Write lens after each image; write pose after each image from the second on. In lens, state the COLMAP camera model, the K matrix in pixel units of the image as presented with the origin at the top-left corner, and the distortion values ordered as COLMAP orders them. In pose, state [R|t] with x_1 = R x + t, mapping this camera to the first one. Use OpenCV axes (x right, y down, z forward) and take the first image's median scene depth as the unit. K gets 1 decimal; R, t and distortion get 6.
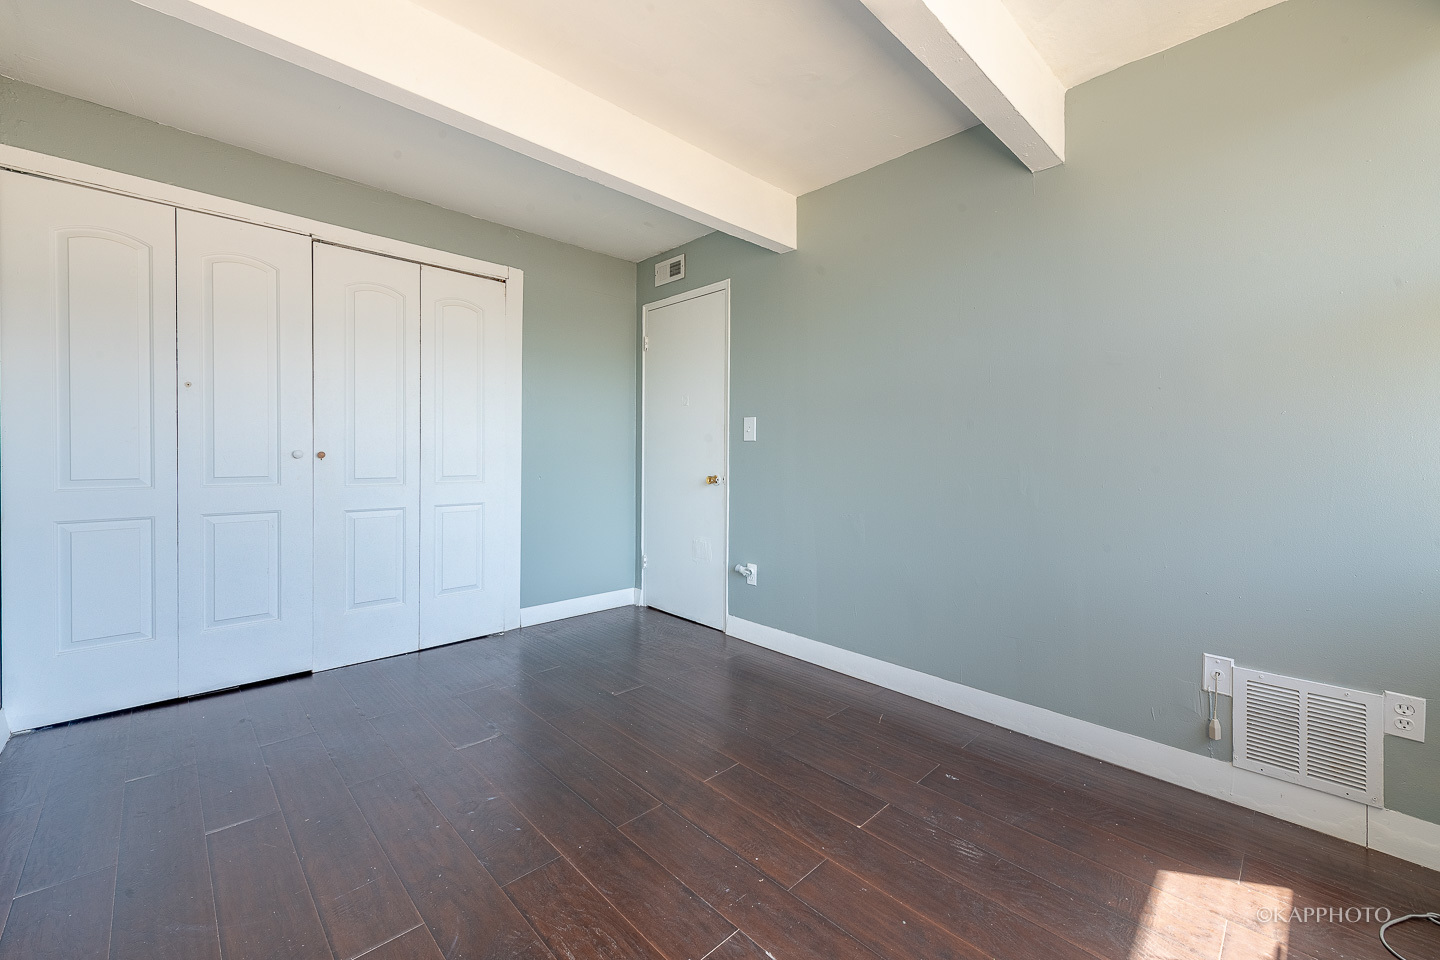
lens RADIAL K [[580.1, 0, 723.4], [0, 580.1, 476.1], [0, 0, 1]] dist [0.017326, -0.006682]
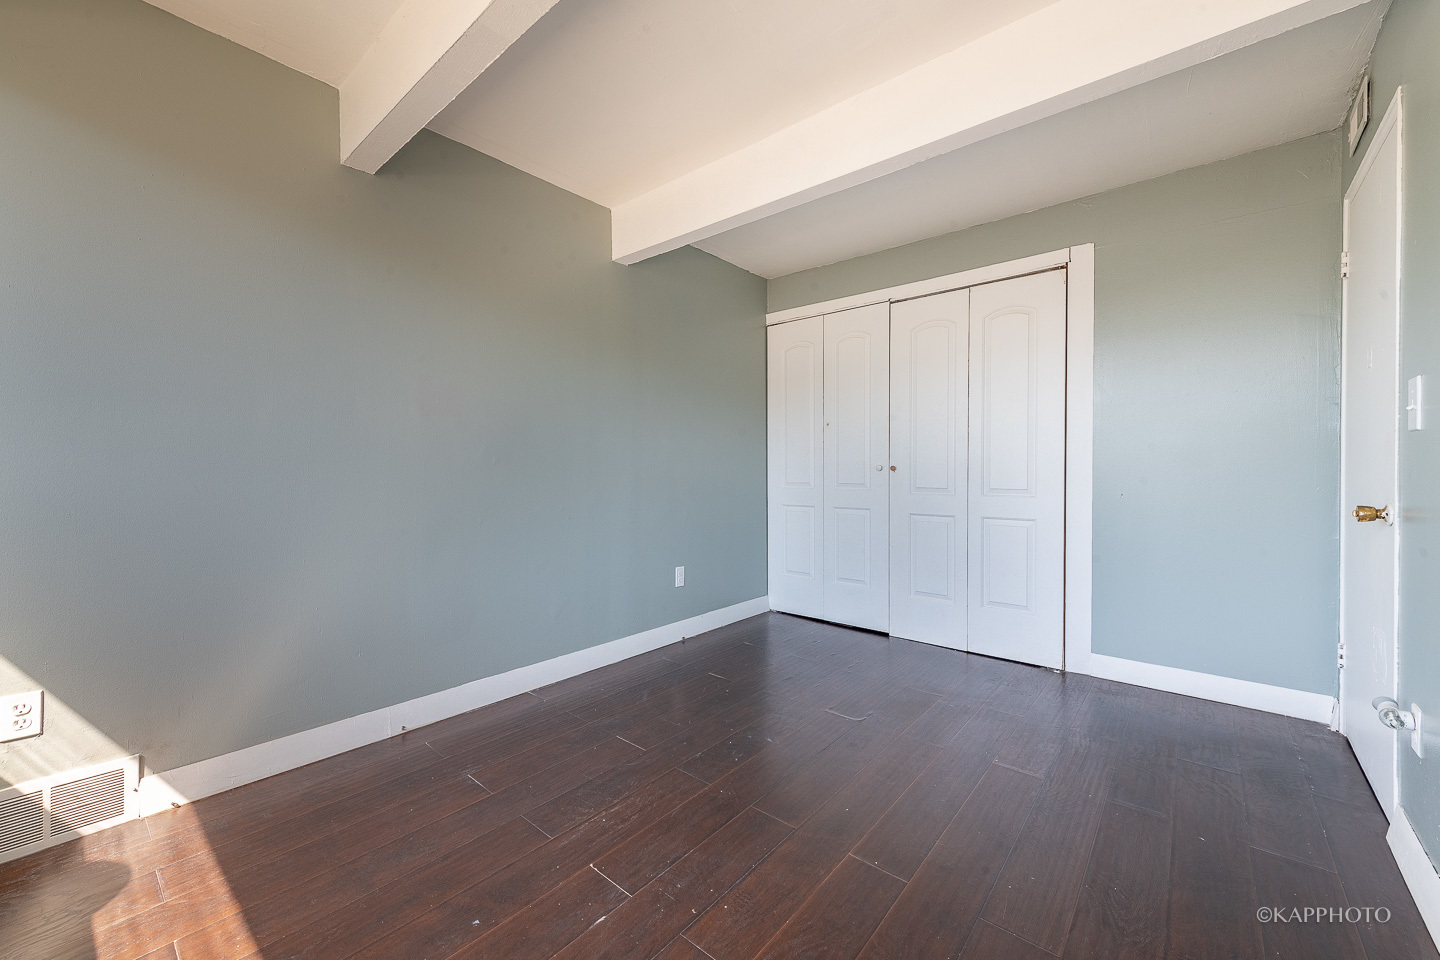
lens RADIAL K [[557.3, 0, 703.2], [0, 557.3, 485.7], [0, 0, 1]] dist [0.017544, -0.000094]
pose [[0.086225, 0.024547, -0.995973, 0.435266], [-0.033069, 0.999216, 0.021764, -0.008984], [0.995727, 0.031060, 0.086969, 0.414053]]
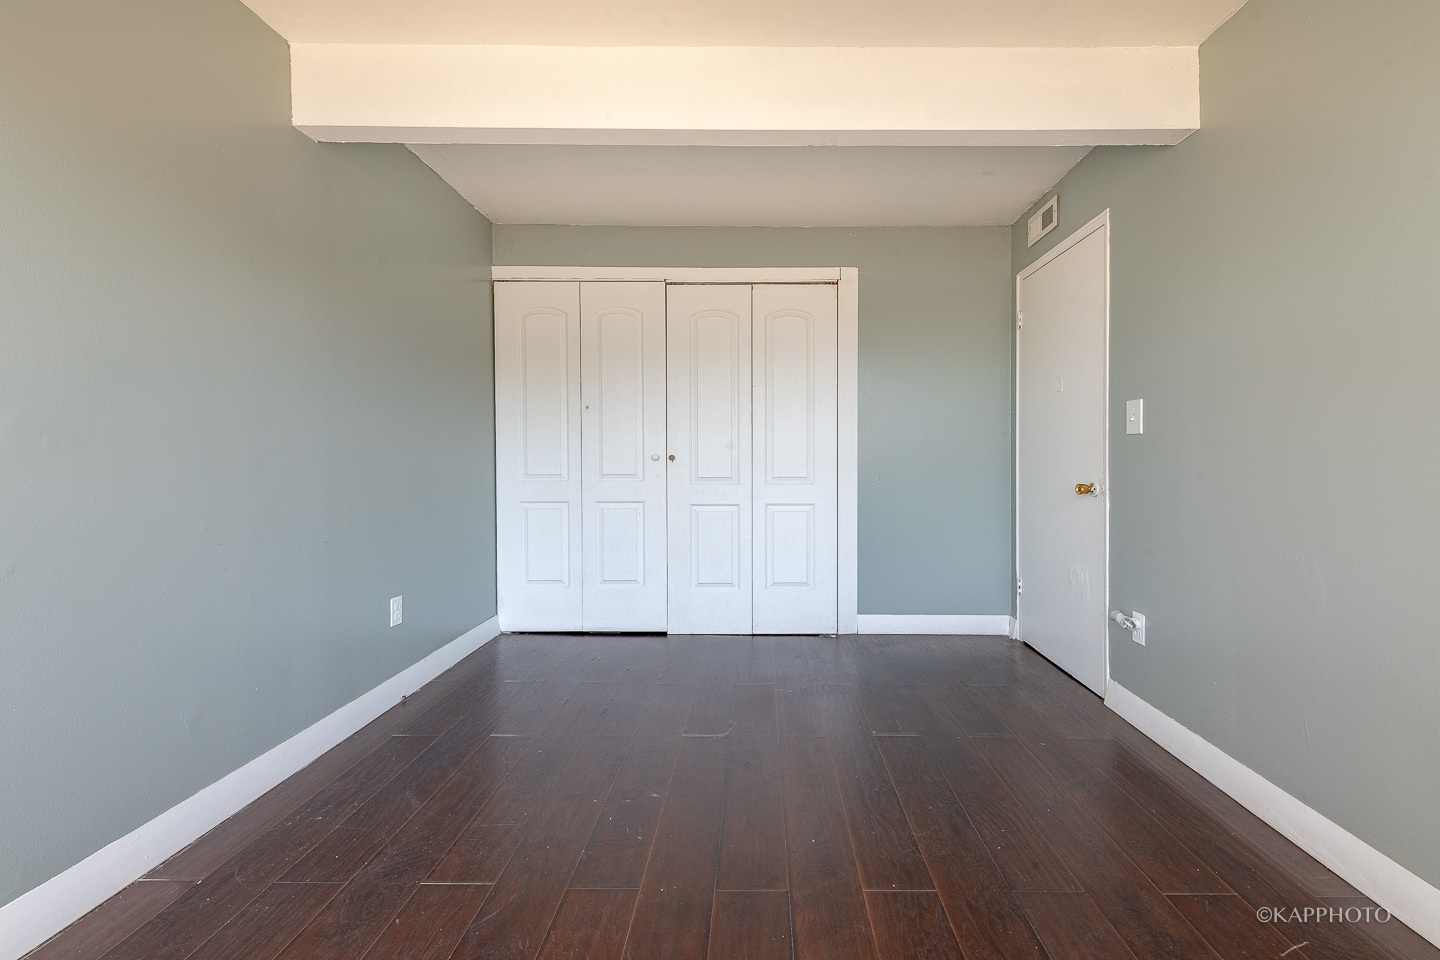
lens RADIAL K [[572.6, 0, 724.8], [0, 572.6, 469.6], [0, 0, 1]] dist [0.017591, -0.000697]
pose [[0.714400, 0.009249, -0.699676, 0.183274], [-0.020361, 0.999764, -0.007573, -0.003123], [0.699441, 0.019657, 0.714420, 0.173692]]
